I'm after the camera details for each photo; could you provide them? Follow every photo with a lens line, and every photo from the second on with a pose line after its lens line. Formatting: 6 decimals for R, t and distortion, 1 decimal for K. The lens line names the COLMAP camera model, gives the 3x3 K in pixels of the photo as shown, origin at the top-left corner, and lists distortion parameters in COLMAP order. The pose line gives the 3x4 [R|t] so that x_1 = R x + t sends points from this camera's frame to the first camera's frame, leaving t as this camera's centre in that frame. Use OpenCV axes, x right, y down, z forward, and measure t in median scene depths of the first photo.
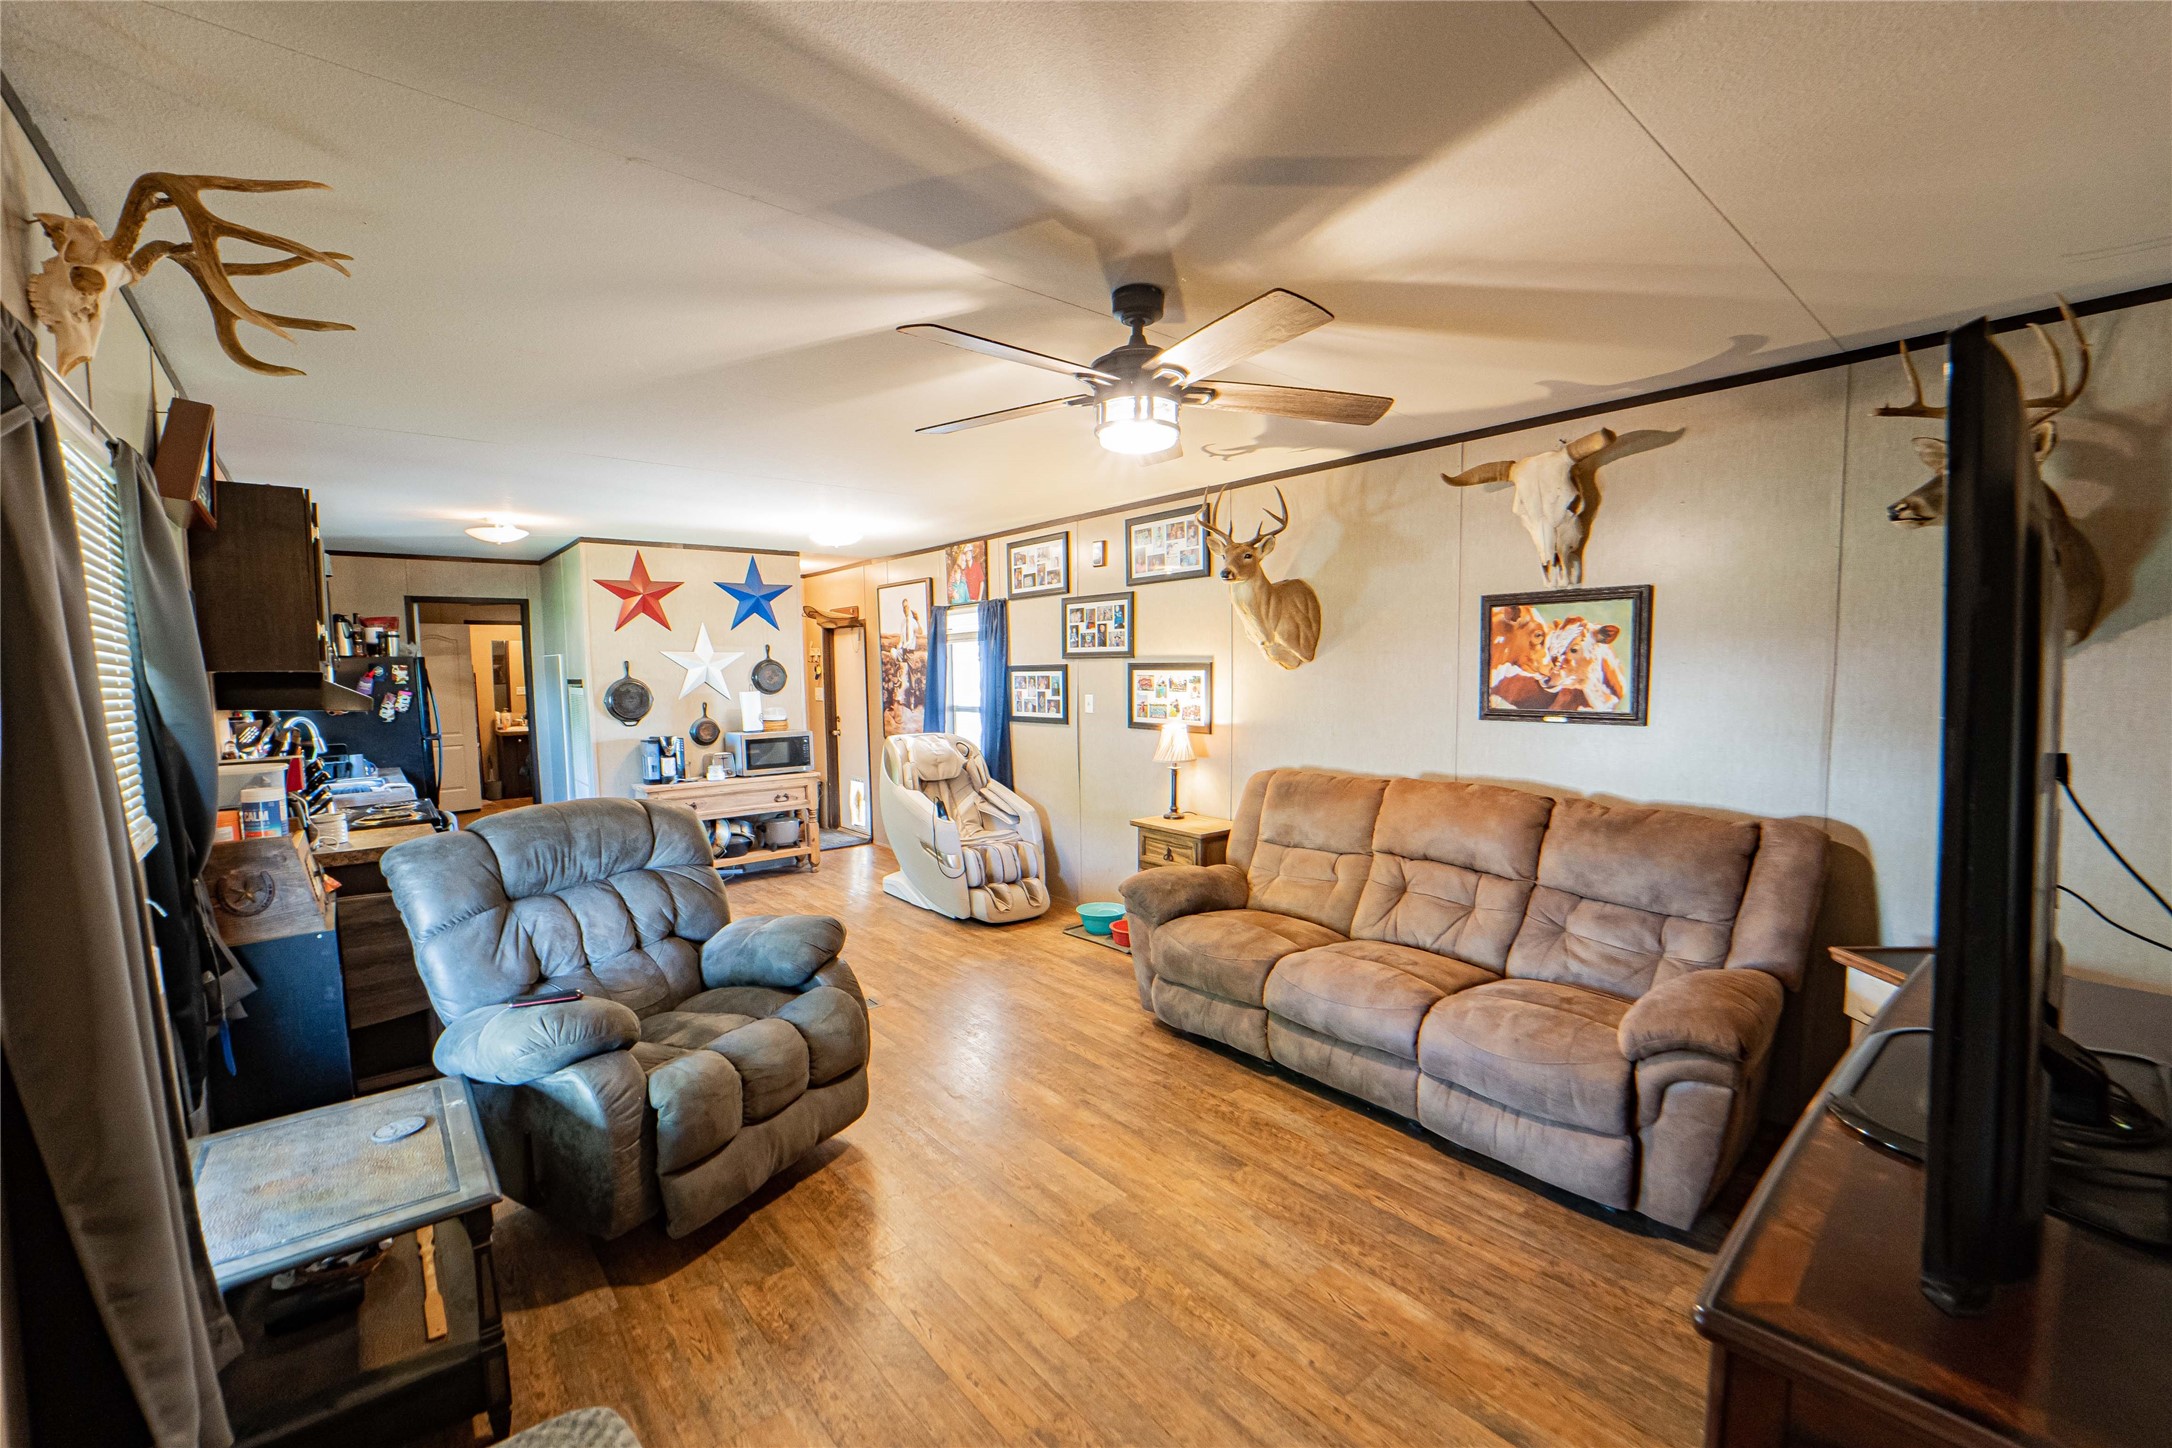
lens RADIAL K [[889.9, 0, 1090.4], [0, 889.9, 737.0], [0, 0, 1]] dist [-0.015831, -0.000029]
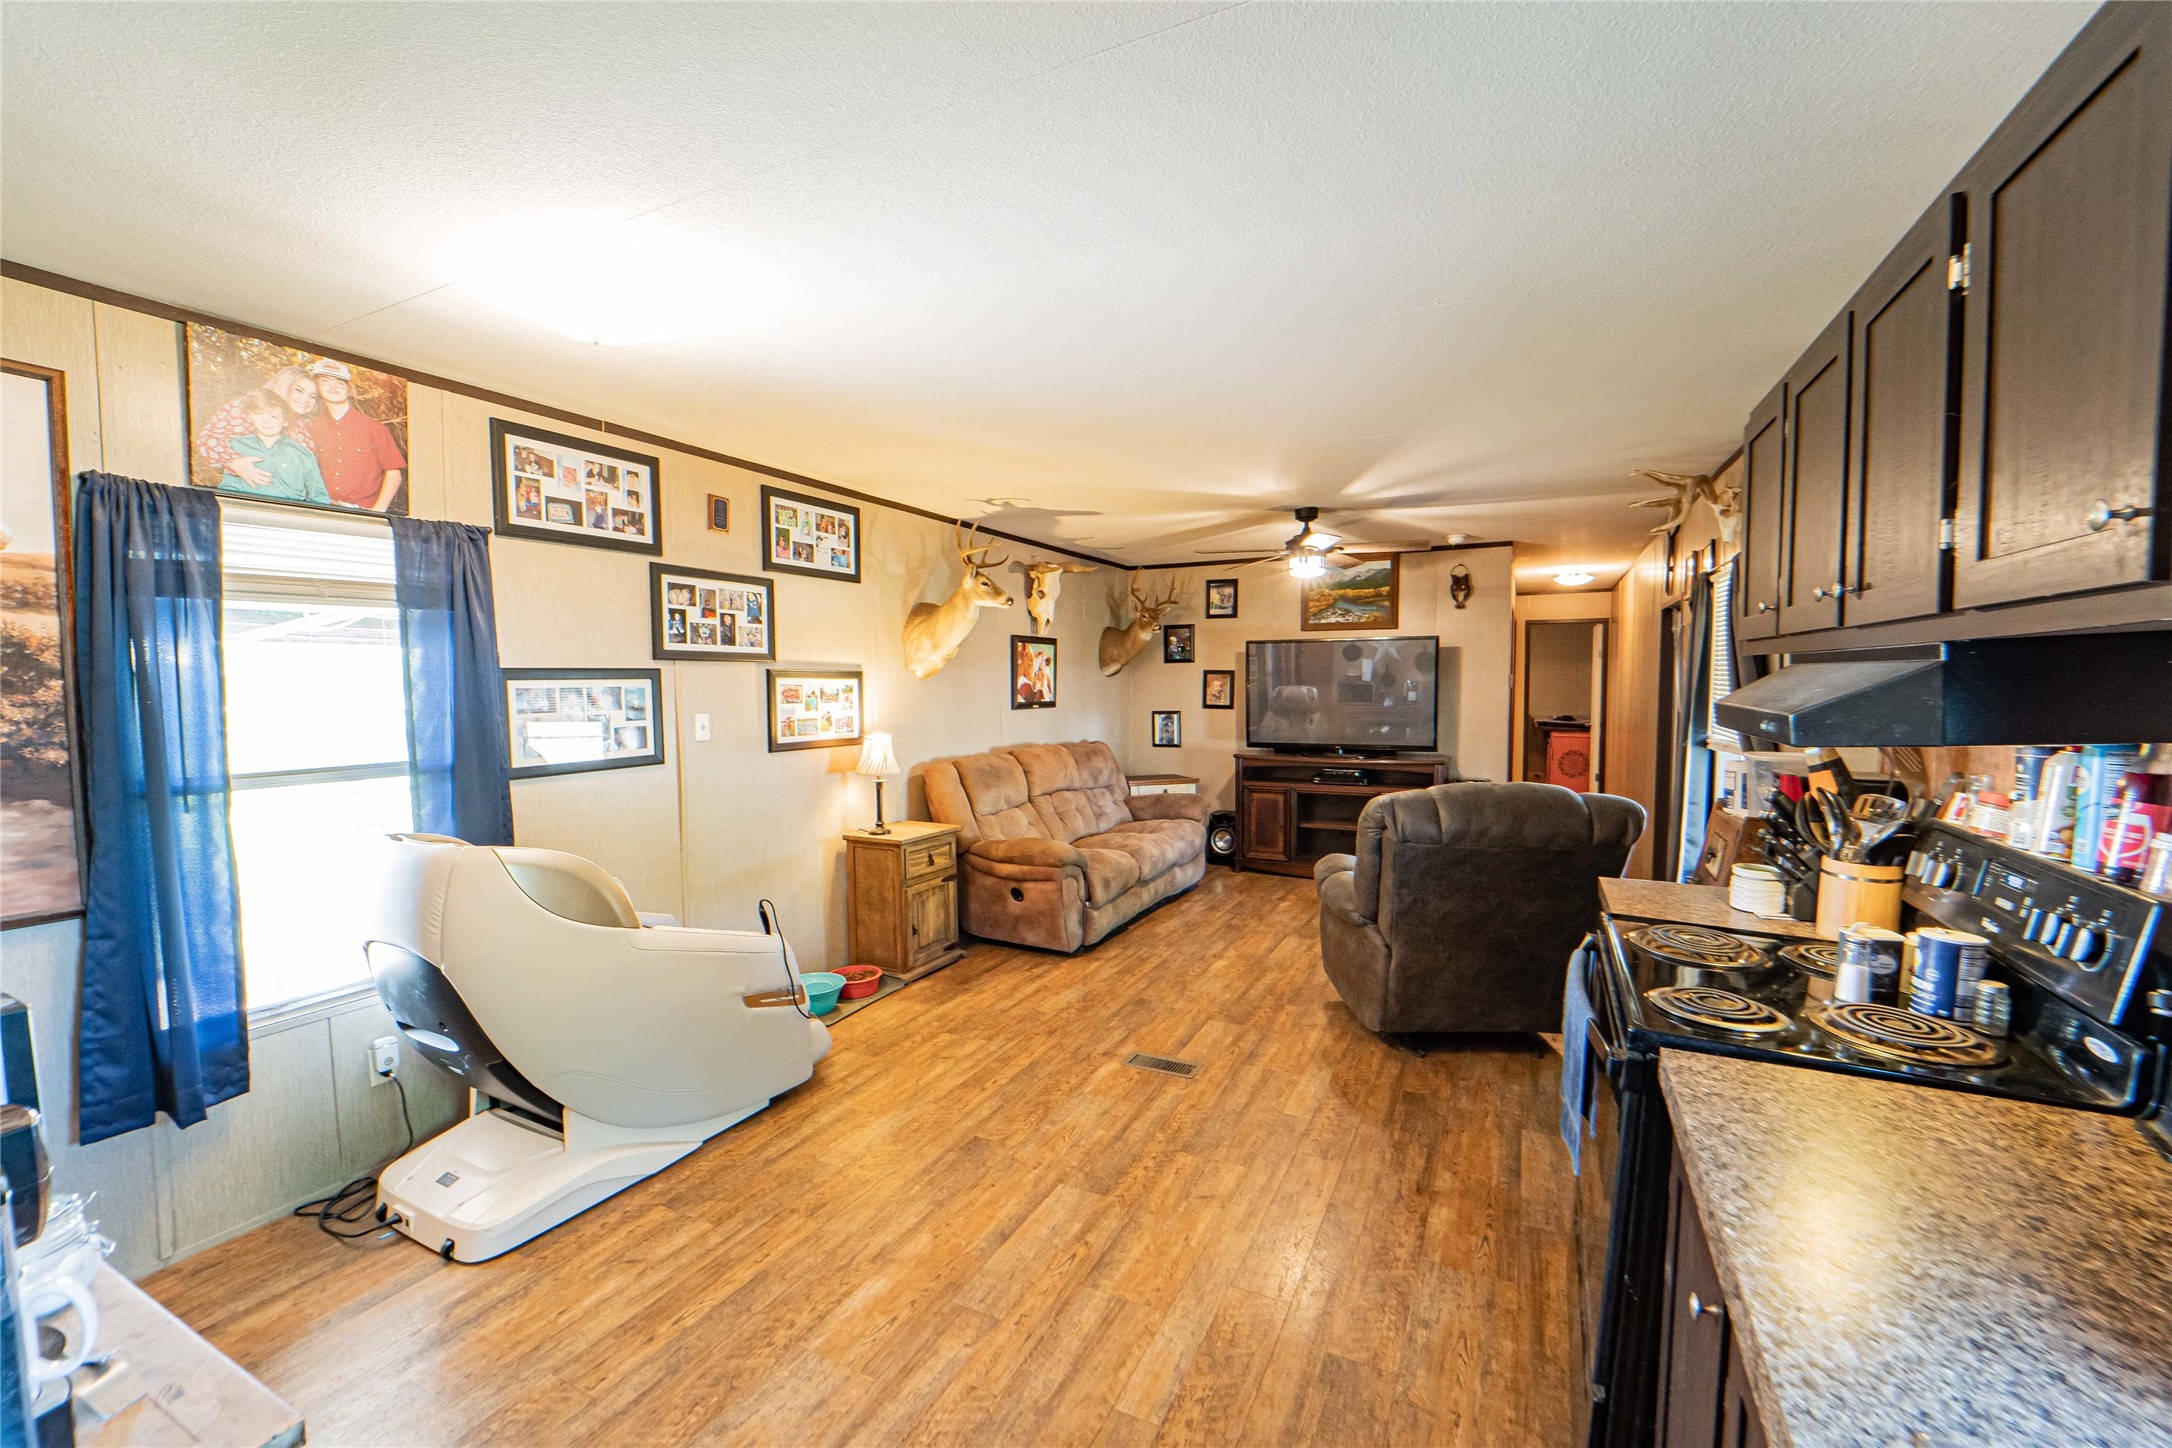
lens RADIAL K [[889.9, 0, 1090.4], [0, 889.9, 737.0], [0, 0, 1]] dist [-0.015831, -0.000029]
pose [[-0.399747, -0.045170, 0.915512, -0.683719], [0.080608, 0.993183, 0.084199, -0.058334], [-0.913074, 0.107456, -0.393381, 0.919290]]
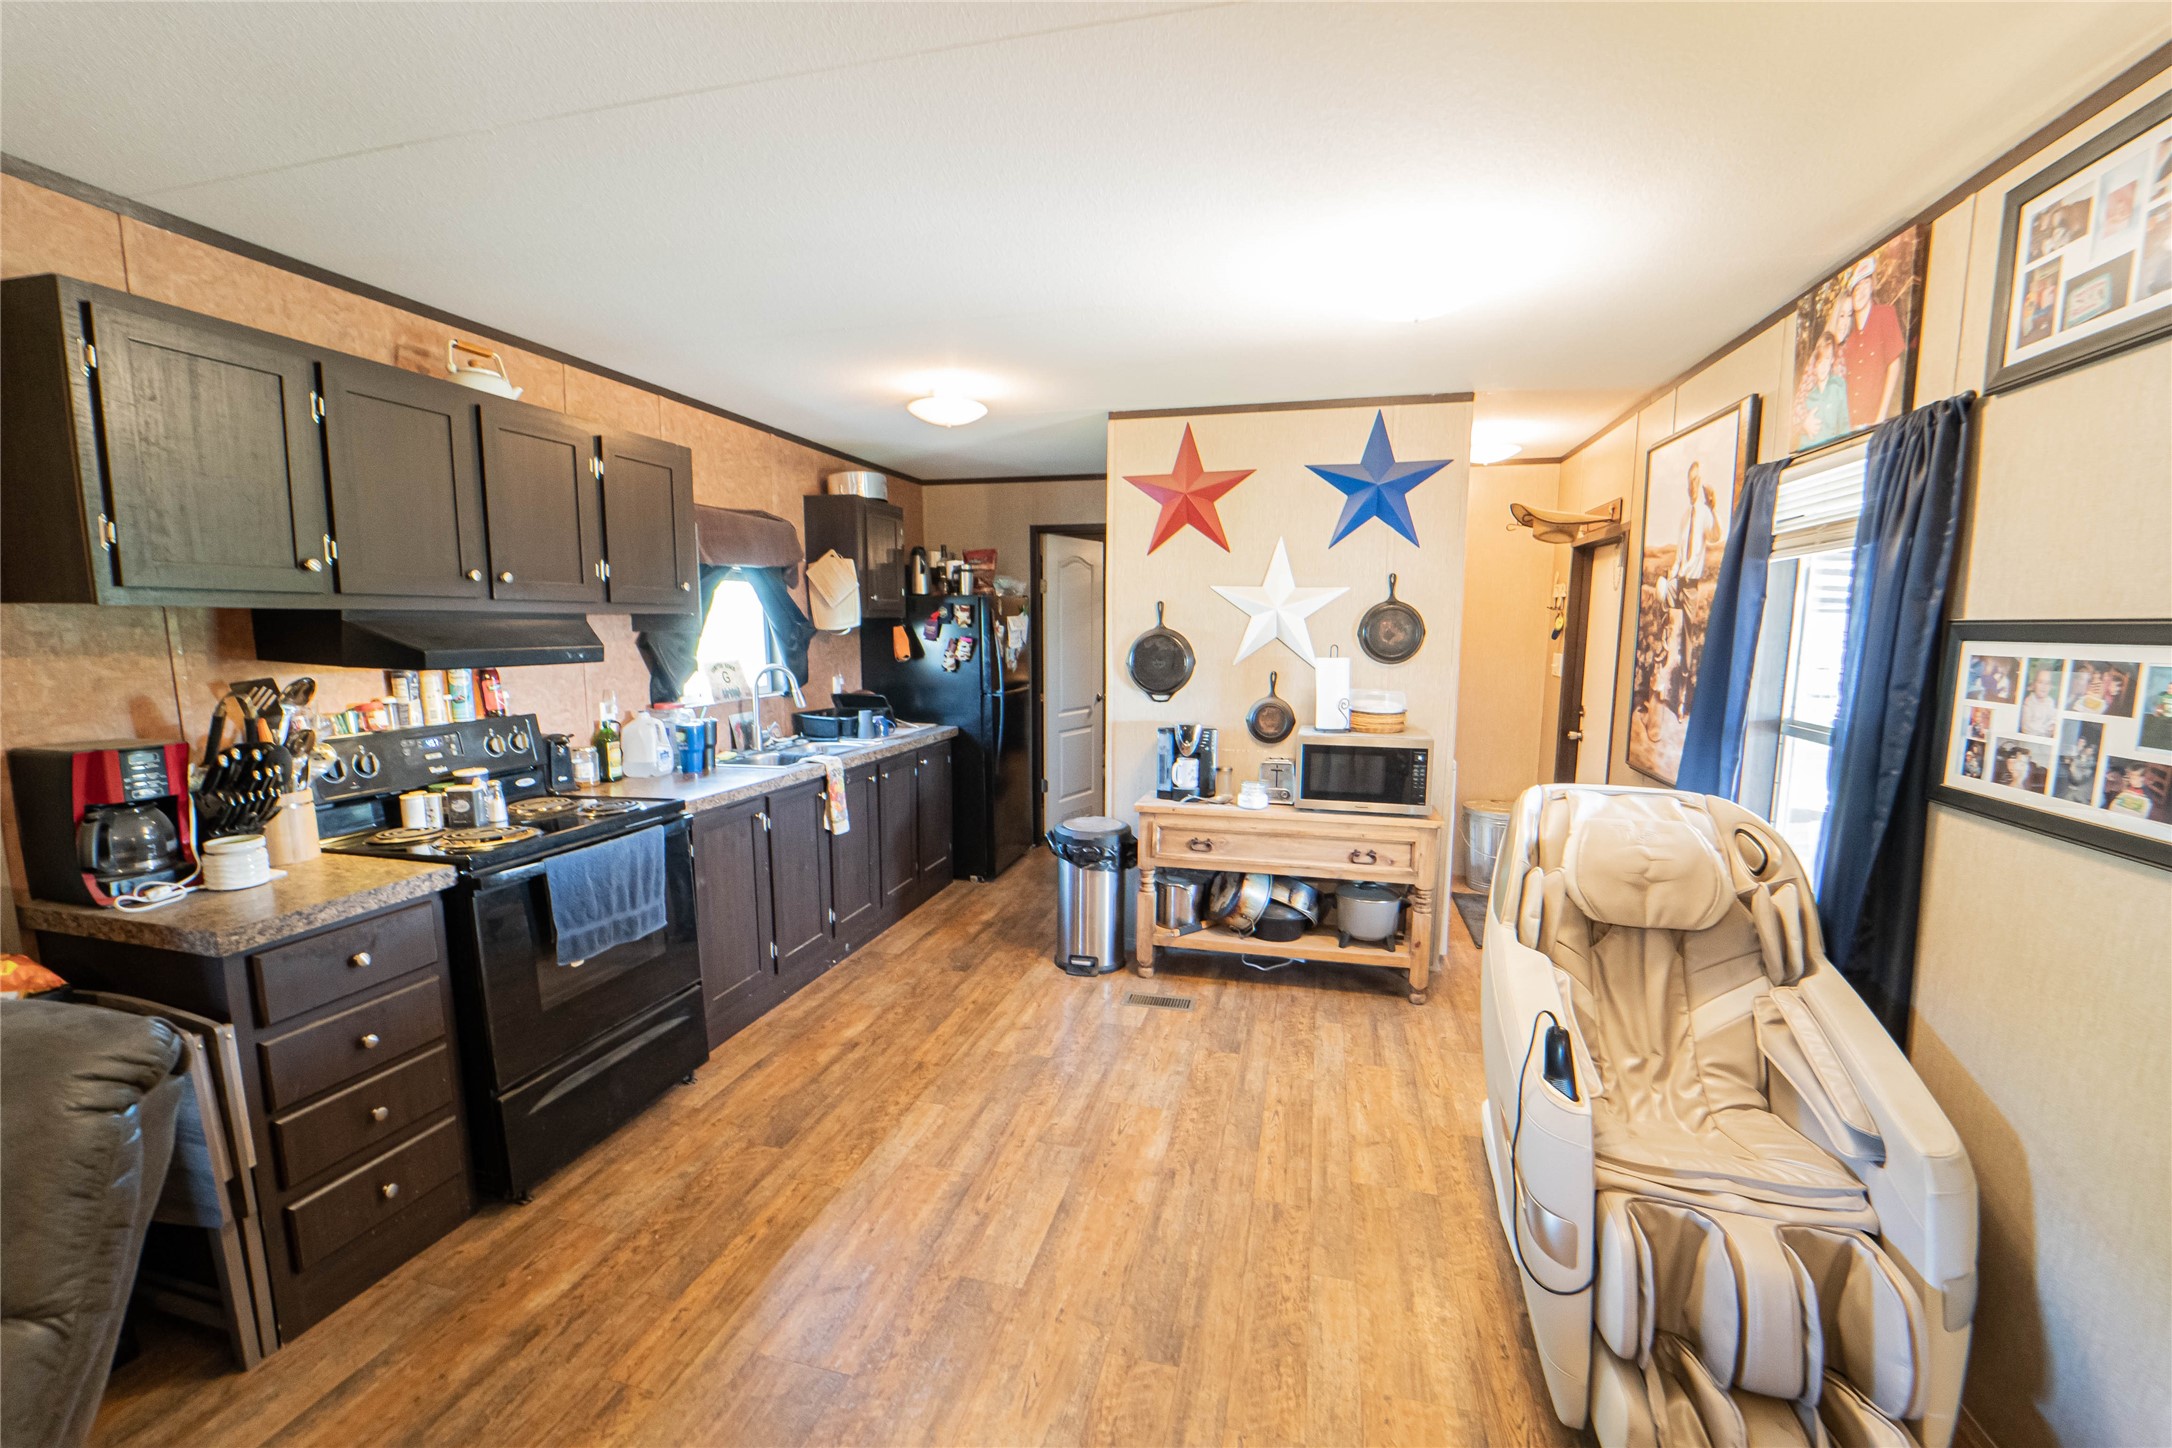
lens RADIAL K [[889.9, 0, 1090.4], [0, 889.9, 737.0], [0, 0, 1]] dist [-0.015831, -0.000029]
pose [[0.575724, 0.123569, -0.808253, -0.015612], [-0.078116, 0.992305, 0.096065, -0.047464], [0.813904, 0.007831, 0.580946, 0.603394]]
